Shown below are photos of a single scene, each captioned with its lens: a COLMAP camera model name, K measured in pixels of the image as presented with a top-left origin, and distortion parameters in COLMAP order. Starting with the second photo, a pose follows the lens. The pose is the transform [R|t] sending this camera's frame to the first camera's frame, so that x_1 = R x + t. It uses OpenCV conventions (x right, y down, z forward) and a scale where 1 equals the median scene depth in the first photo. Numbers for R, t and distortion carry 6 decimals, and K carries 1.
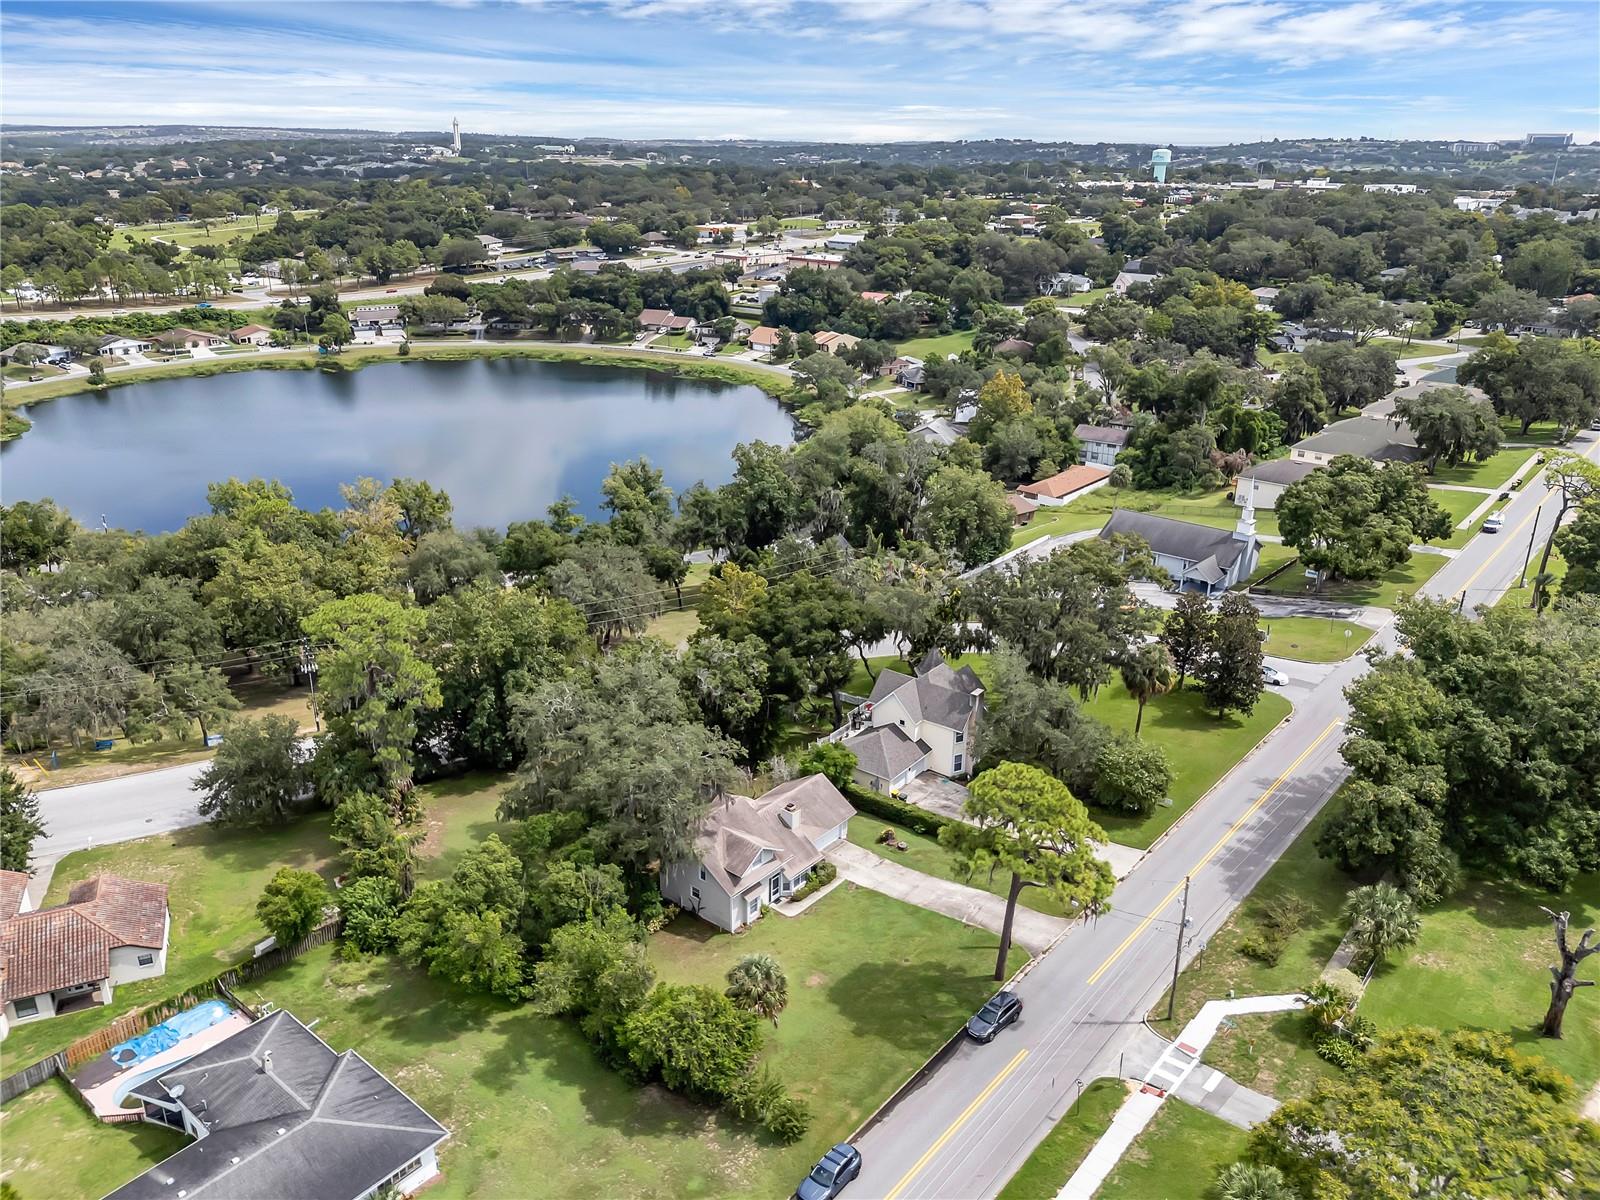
lens RADIAL K [[1167.3, 0, 803.5], [0, 1167.3, 609.5], [0, 0, 1]] dist [0.057309, -0.046384]
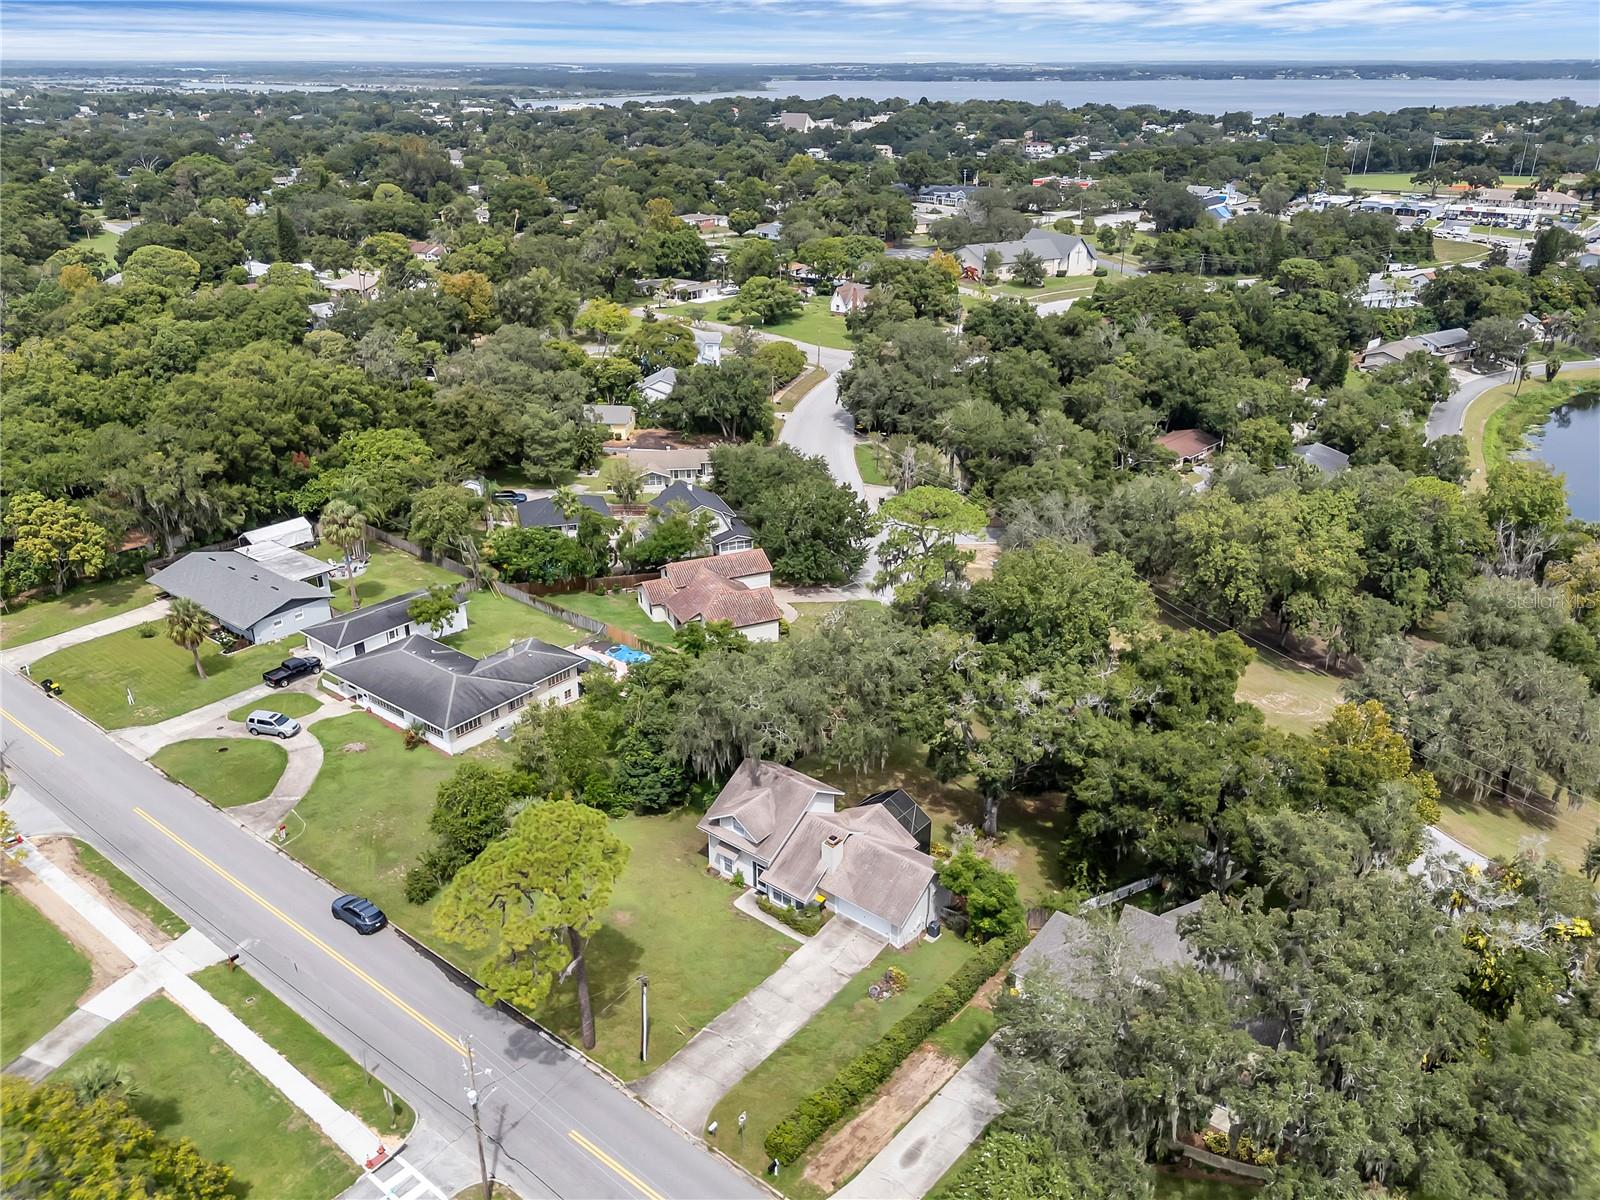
lens RADIAL K [[1194.9, 0, 800.0], [0, 1194.9, 600.0], [0, 0, 1]] dist [0.065622, -0.069050]
pose [[0.030083, 0.401682, -0.915285, 0.154502], [-0.373911, 0.853739, 0.362382, -0.062894], [0.926977, 0.331333, 0.175876, 0.159050]]
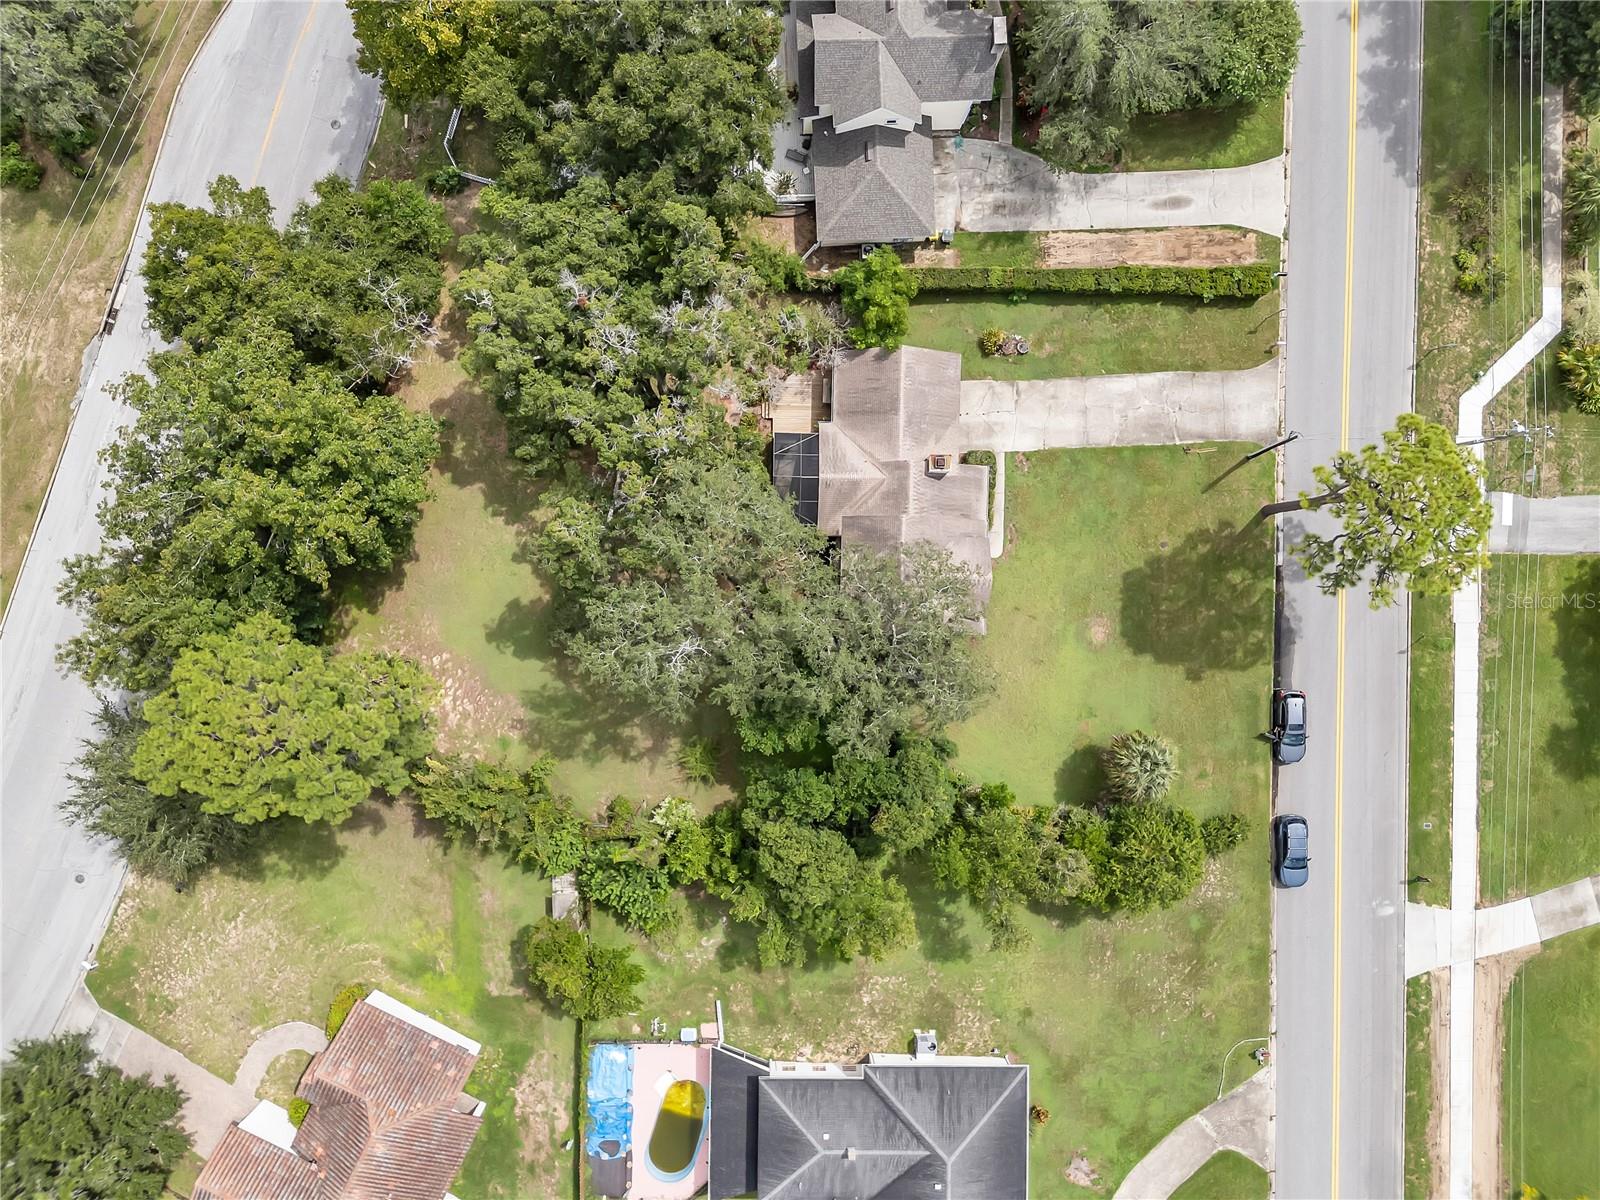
lens RADIAL K [[1194.9, 0, 800.0], [0, 1194.9, 600.0], [0, 0, 1]] dist [0.065622, -0.069050]
pose [[0.772923, -0.634496, 0.002278, -0.028210], [0.215062, 0.265356, 0.939859, -0.111297], [-0.596941, -0.725949, 0.341556, 0.153612]]
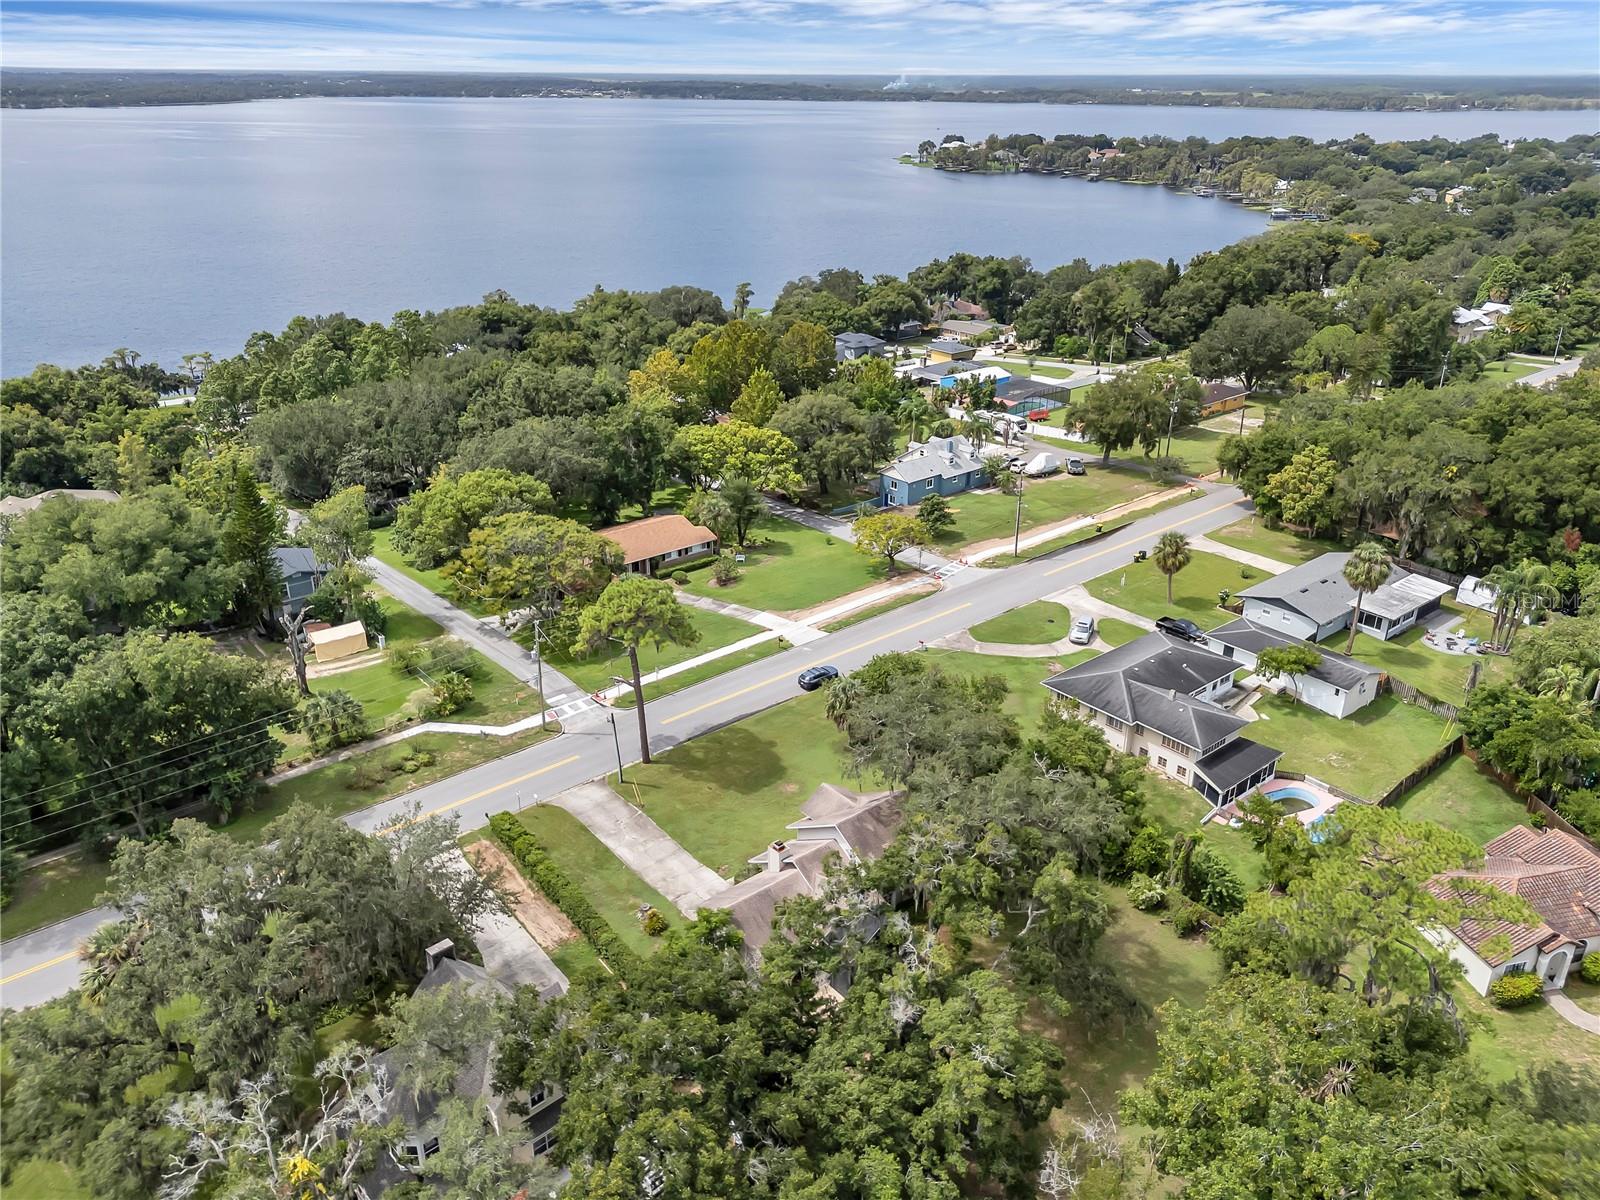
lens RADIAL K [[1194.9, 0, 800.0], [0, 1194.9, 600.0], [0, 0, 1]] dist [0.065622, -0.069050]
pose [[-0.985299, -0.080296, 0.150795, -0.030712], [0.051793, 0.700730, 0.711544, -0.126278], [-0.162800, 0.708894, -0.686269, 0.311295]]
